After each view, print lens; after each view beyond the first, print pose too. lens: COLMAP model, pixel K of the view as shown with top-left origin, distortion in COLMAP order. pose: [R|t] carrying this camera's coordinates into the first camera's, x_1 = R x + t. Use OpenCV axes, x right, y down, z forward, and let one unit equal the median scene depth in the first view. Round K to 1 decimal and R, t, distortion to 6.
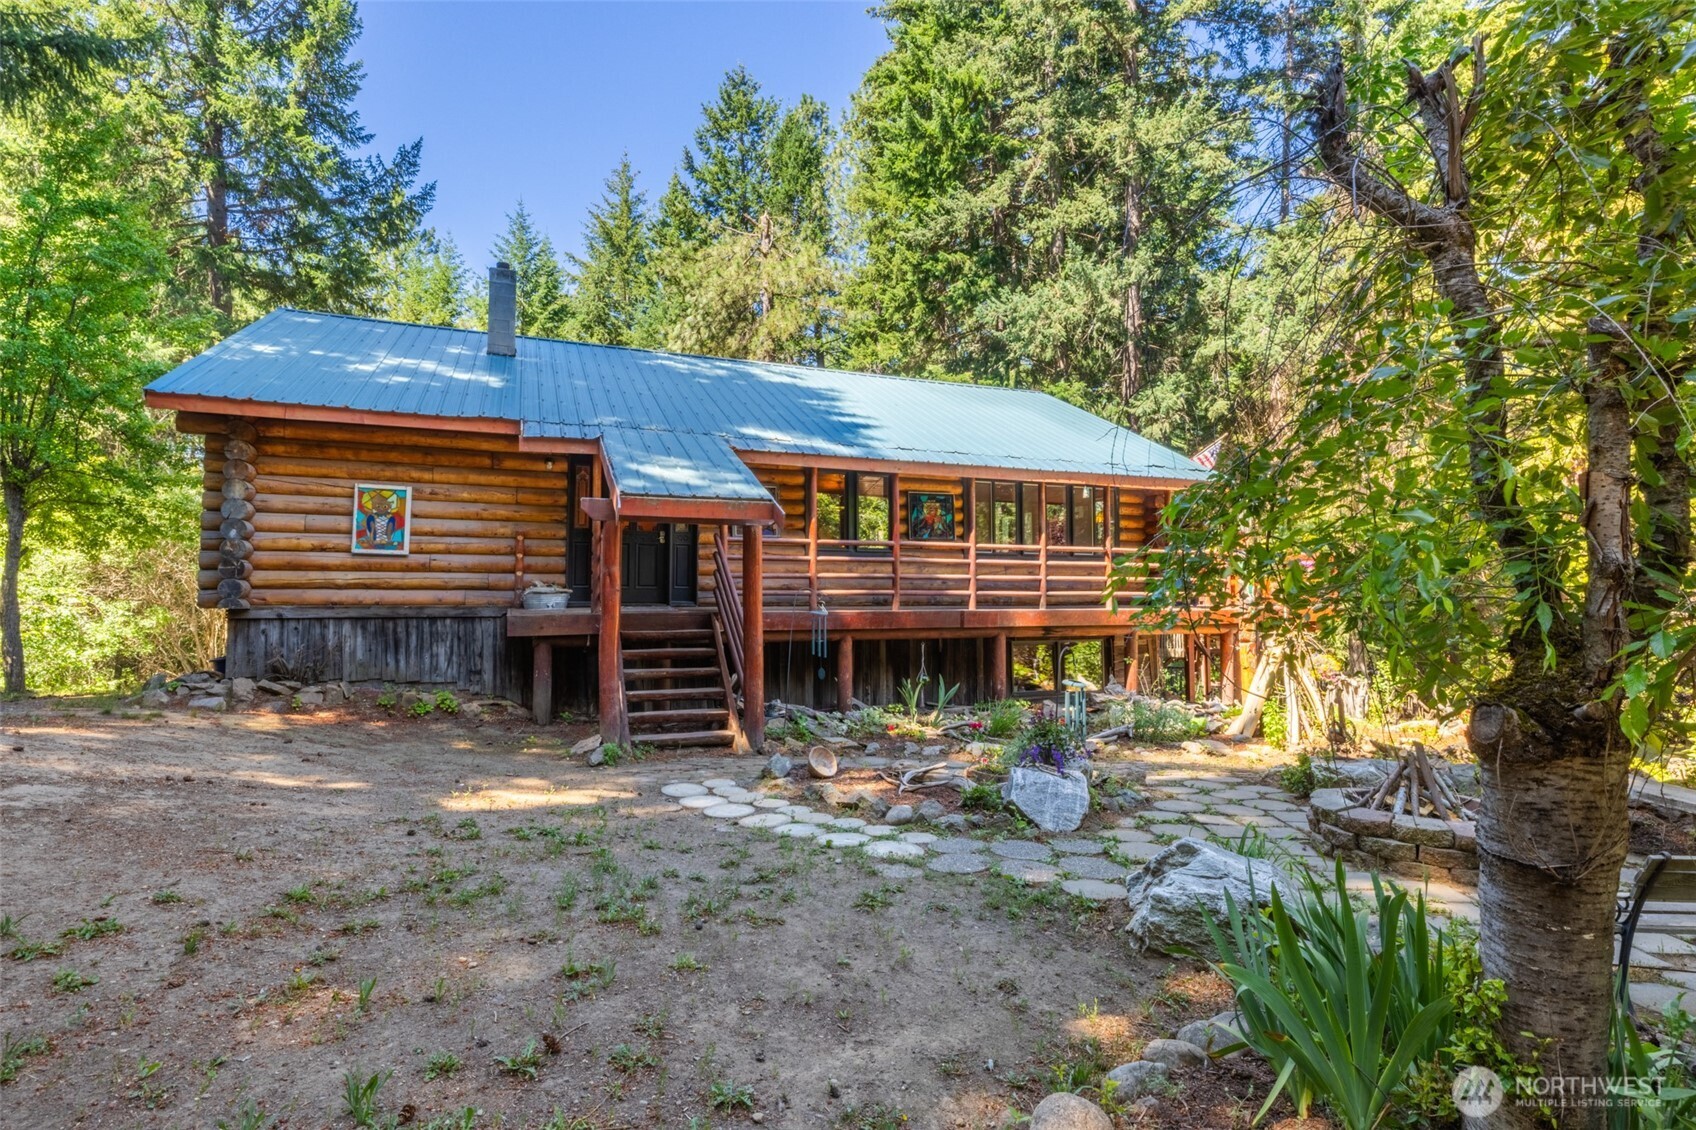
lens RADIAL K [[840.3, 0, 852.1], [0, 840.3, 560.8], [0, 0, 1]] dist [-0.002873, -0.000087]
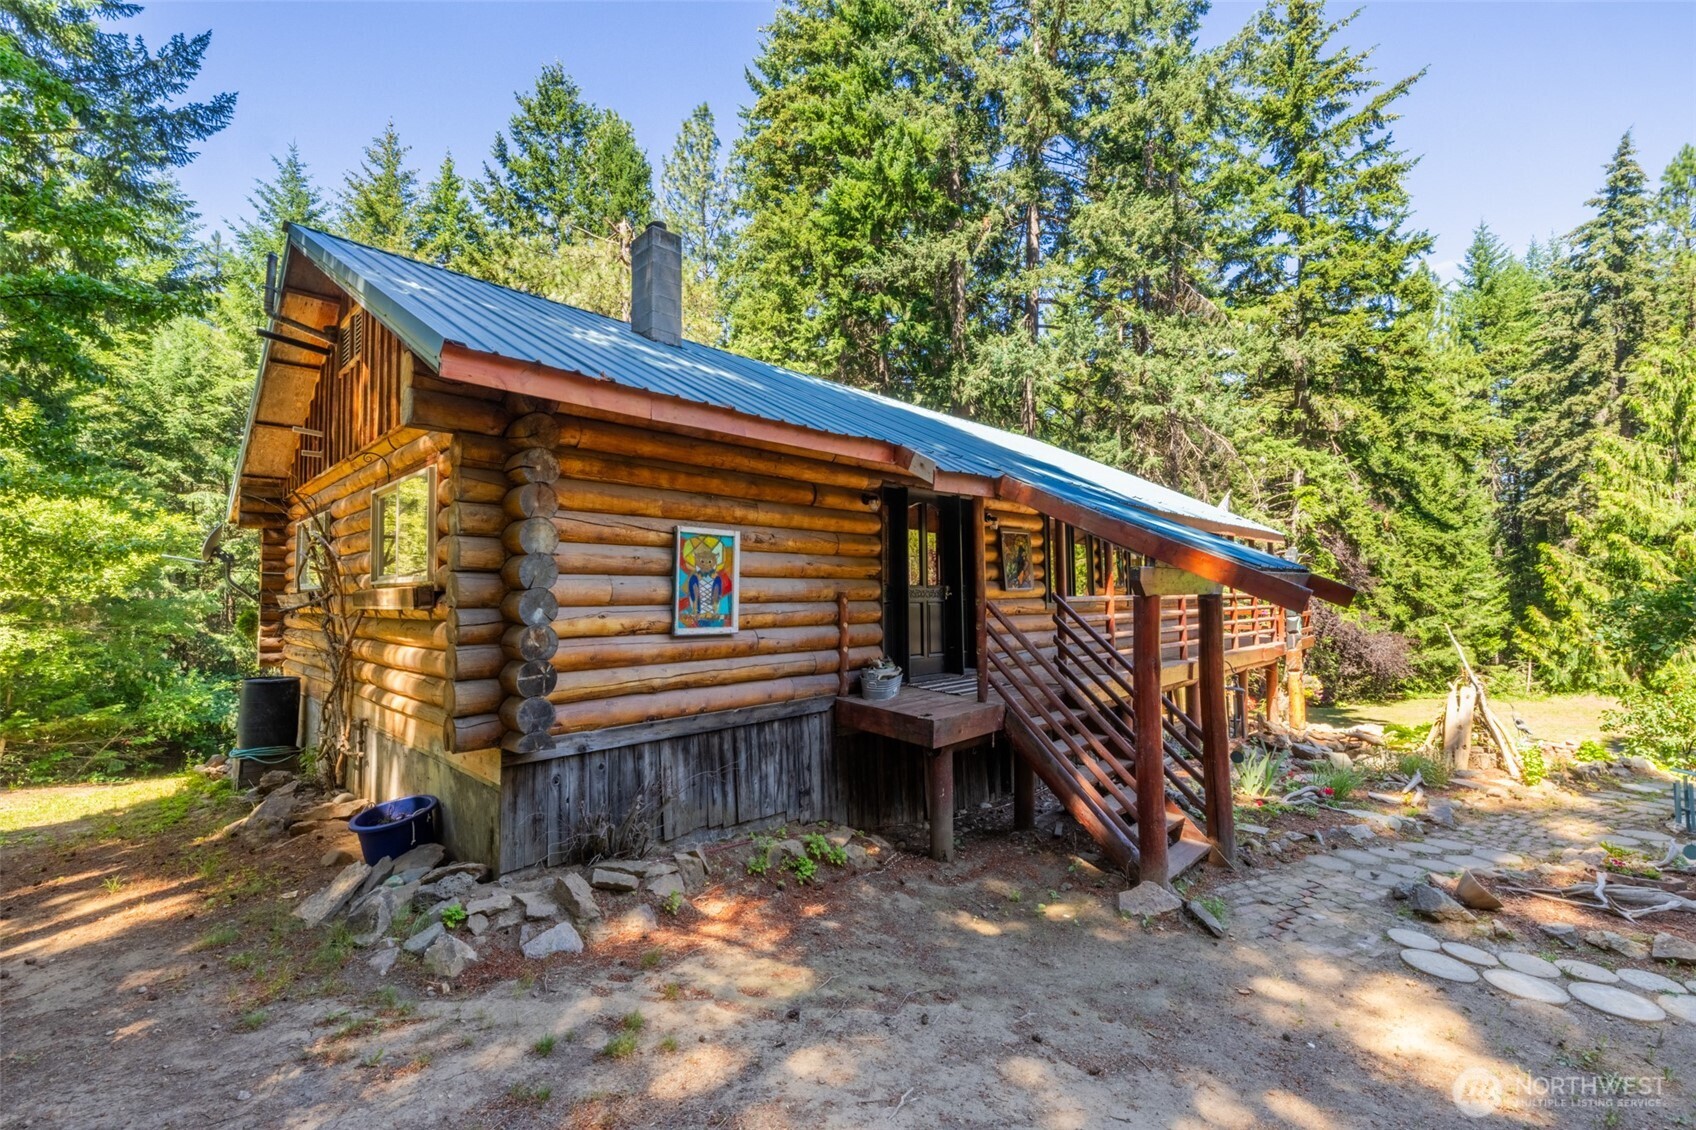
lens RADIAL K [[719.0, 0, 848.0], [0, 719.0, 565.0], [0, 0, 1]] dist [0.004111, -0.000142]
pose [[0.913367, 0.006842, 0.407080, -0.658144], [-0.007642, 0.999971, 0.000338, -0.060237], [-0.407066, -0.003420, 0.913393, 0.425094]]
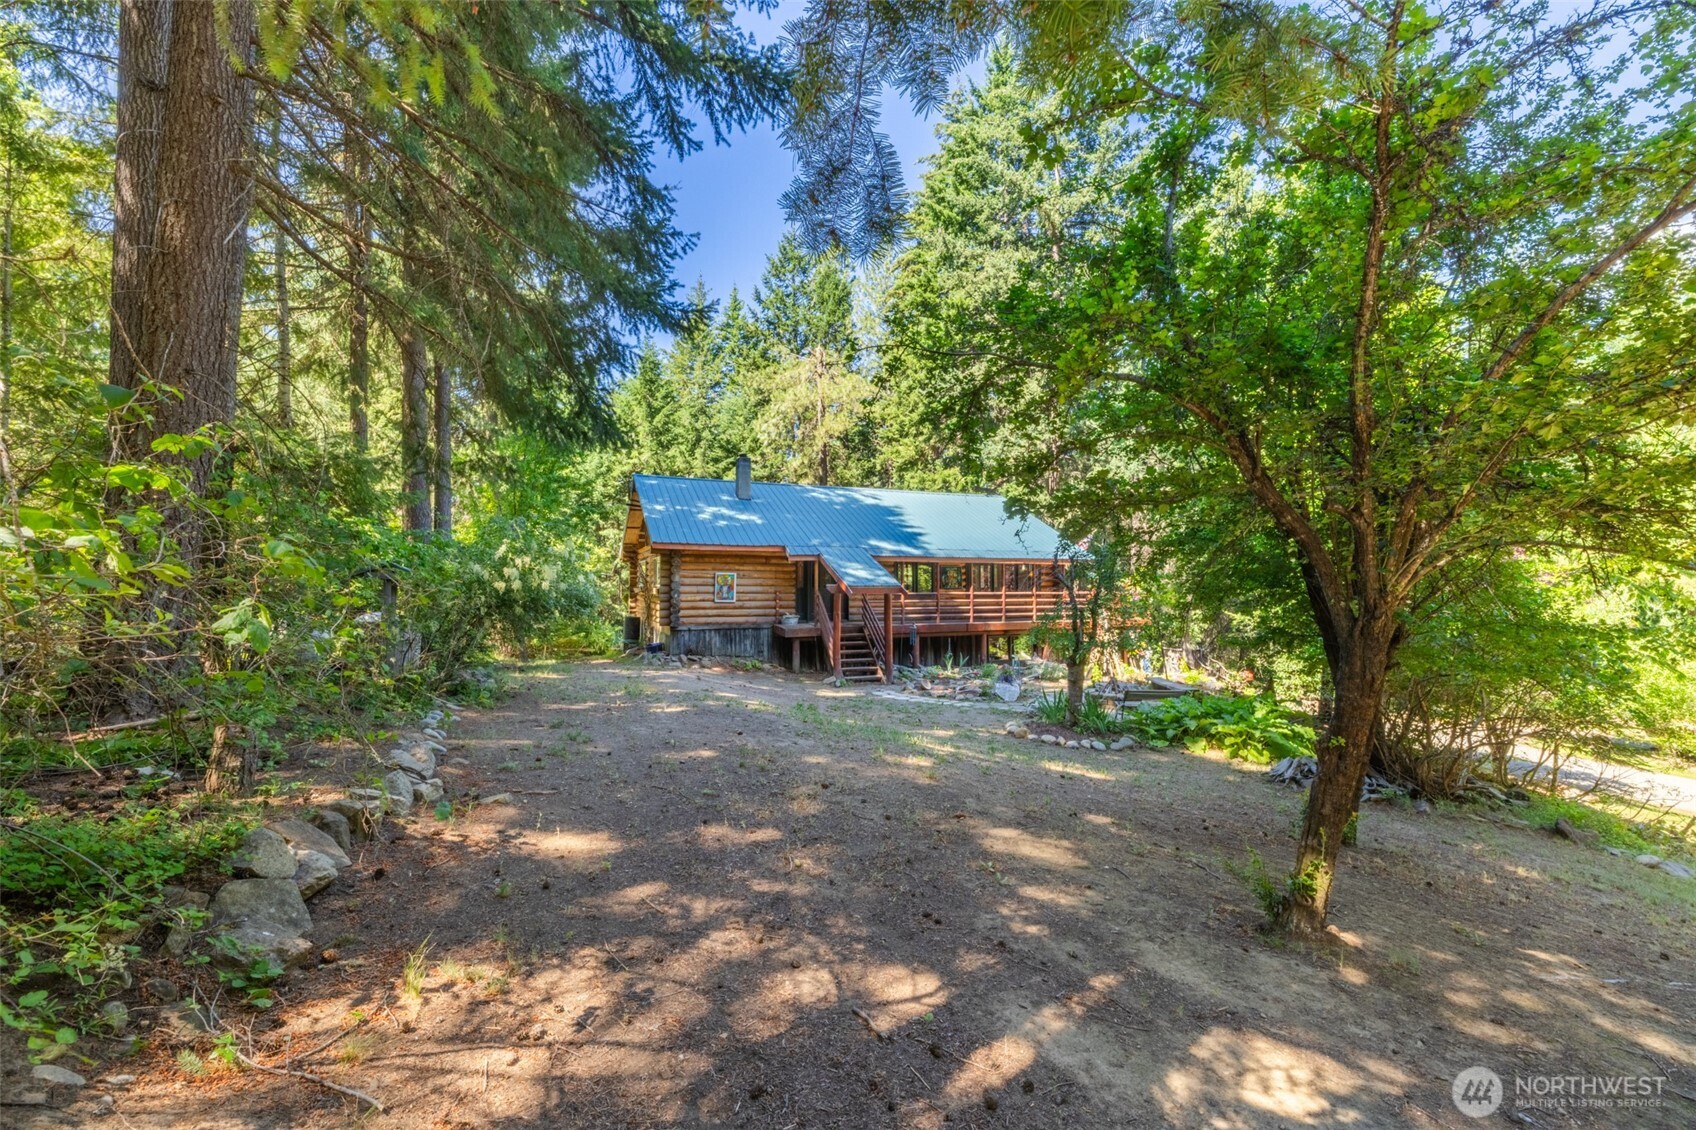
lens RADIAL K [[719.0, 0, 848.0], [0, 719.0, 565.0], [0, 0, 1]] dist [0.004111, -0.000142]
pose [[0.999860, -0.000144, 0.016750, -0.238425], [-0.000168, 0.999826, 0.018637, -0.143289], [-0.016750, -0.018638, 0.999686, -0.982399]]
